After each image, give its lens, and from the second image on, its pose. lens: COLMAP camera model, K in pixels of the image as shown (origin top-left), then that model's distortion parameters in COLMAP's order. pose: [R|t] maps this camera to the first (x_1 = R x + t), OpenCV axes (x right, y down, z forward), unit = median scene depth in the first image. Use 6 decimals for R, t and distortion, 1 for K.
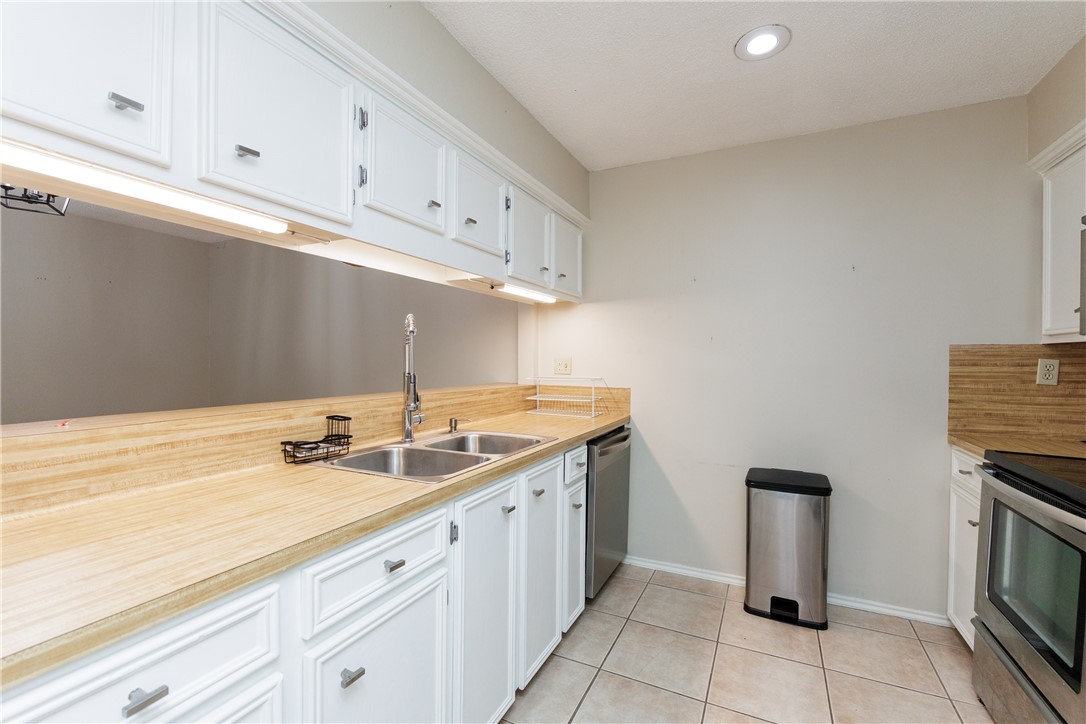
lens RADIAL K [[470.8, 0, 538.5], [0, 470.8, 361.9], [0, 0, 1]] dist [-0.003208, -0.000761]
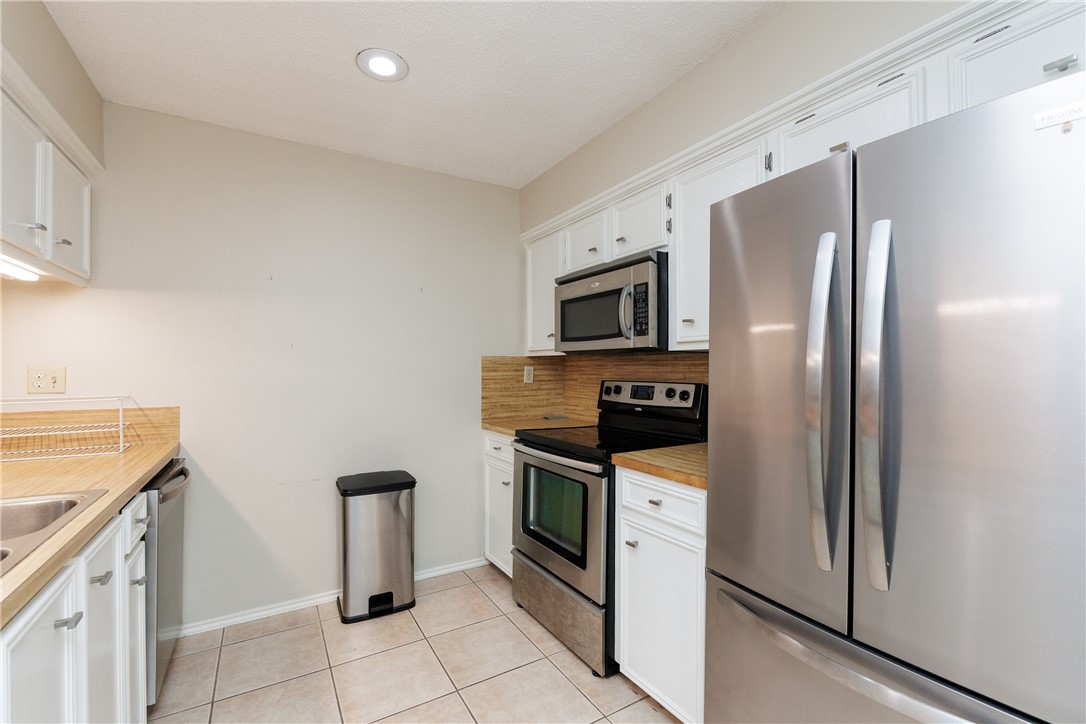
lens RADIAL K [[470.8, 0, 542.4], [0, 470.8, 365.3], [0, 0, 1]] dist [-0.003208, -0.000761]
pose [[0.542682, -0.003050, 0.839933, -0.170552], [0.011693, 0.999924, -0.003923, -0.002673], [-0.839857, 0.011950, 0.542676, 0.116702]]
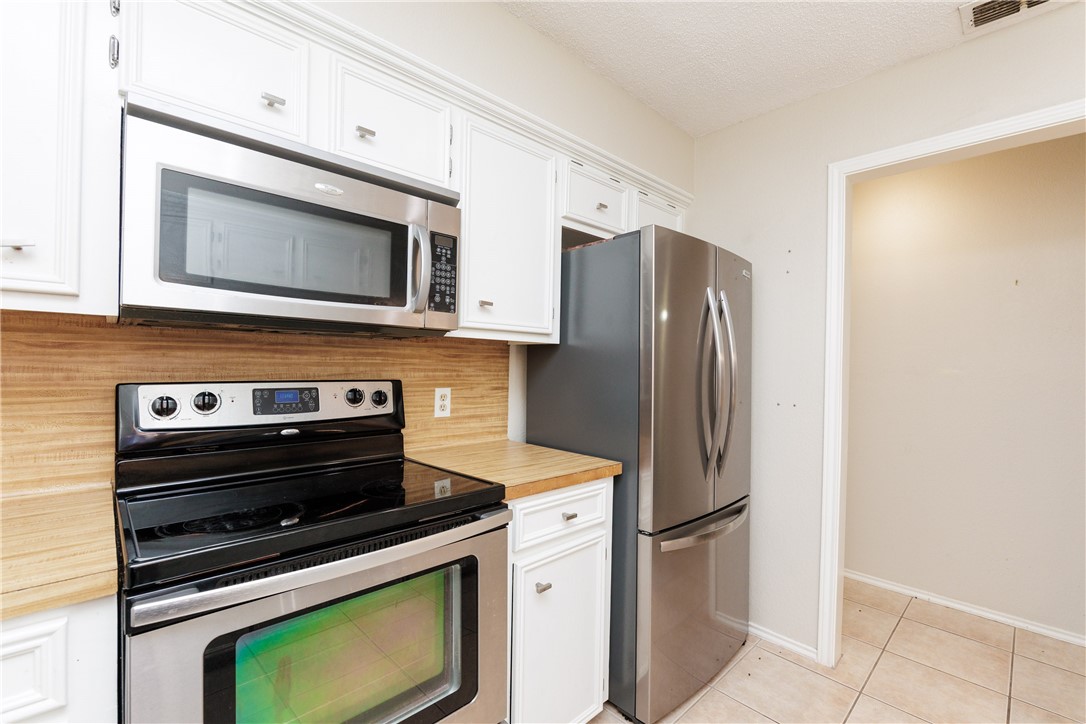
lens RADIAL K [[470.8, 0, 541.7], [0, 470.8, 365.0], [0, 0, 1]] dist [-0.003208, -0.000761]
pose [[-0.937423, -0.026289, 0.347198, 0.387398], [-0.023033, 0.999644, 0.013504, -0.003011], [-0.347429, 0.004662, -0.937695, 1.022018]]
